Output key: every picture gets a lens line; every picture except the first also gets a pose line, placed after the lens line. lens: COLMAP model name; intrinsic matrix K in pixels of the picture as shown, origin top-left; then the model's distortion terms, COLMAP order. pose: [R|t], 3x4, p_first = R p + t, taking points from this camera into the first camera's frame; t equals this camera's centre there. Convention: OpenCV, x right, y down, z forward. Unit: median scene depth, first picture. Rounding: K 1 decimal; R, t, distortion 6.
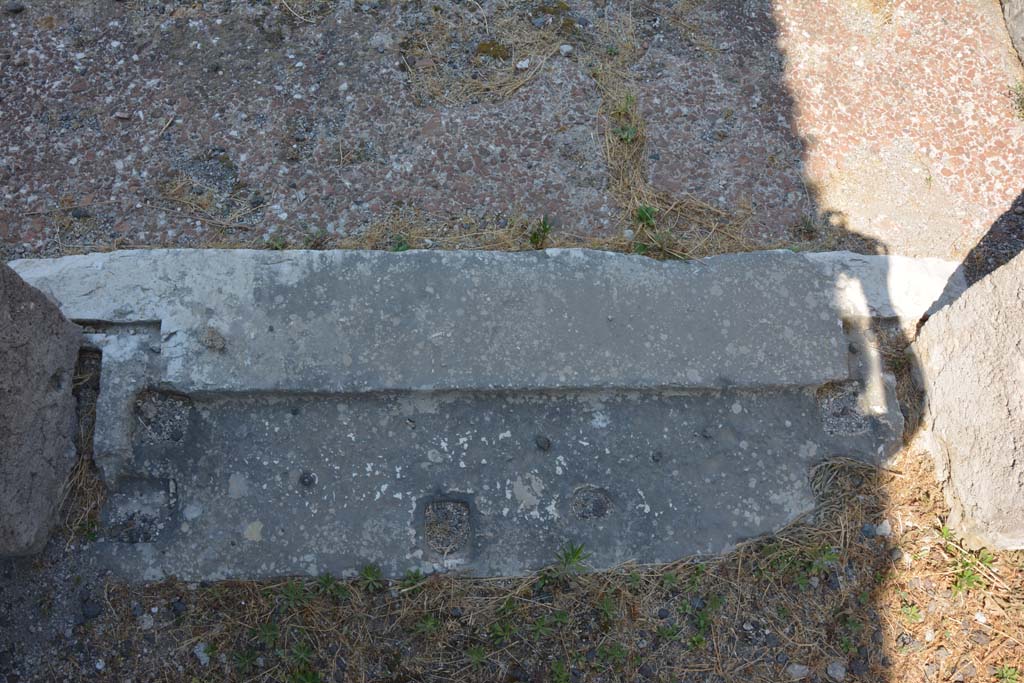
lens RADIAL K [[803.9, 0, 512.0], [0, 803.9, 341.5], [0, 0, 1]] dist [-0.174190, 0.129969]
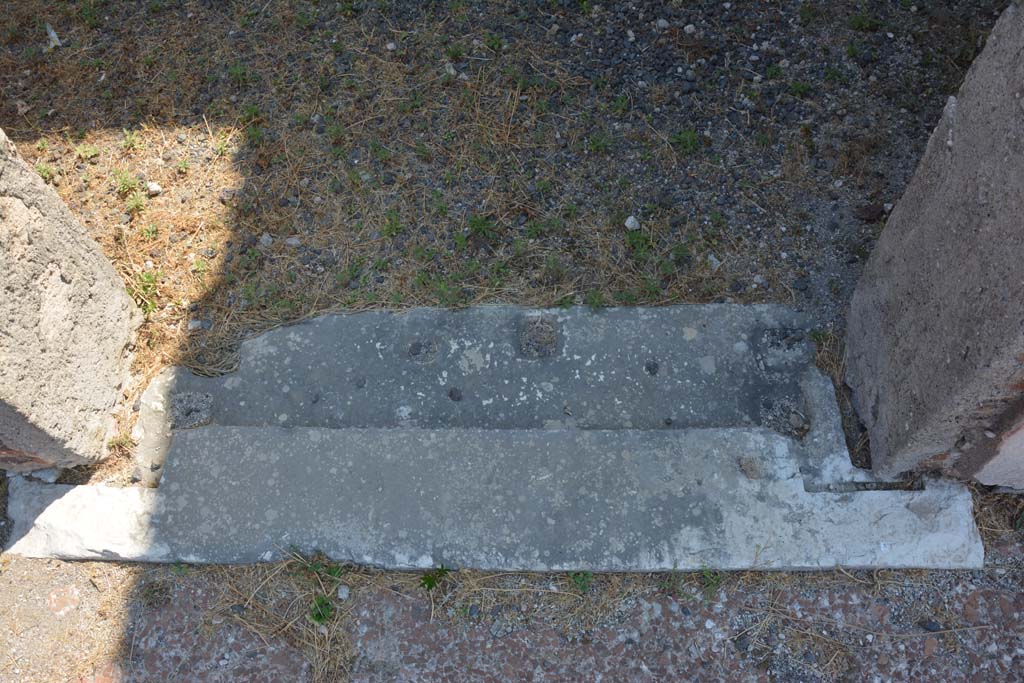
lens RADIAL K [[803.9, 0, 512.0], [0, 803.9, 341.5], [0, 0, 1]] dist [-0.174190, 0.129969]
pose [[-0.998116, -0.060776, 0.008425, -0.048821], [0.044999, -0.631740, 0.773873, -0.729329], [-0.041711, 0.772794, 0.633285, 0.185687]]
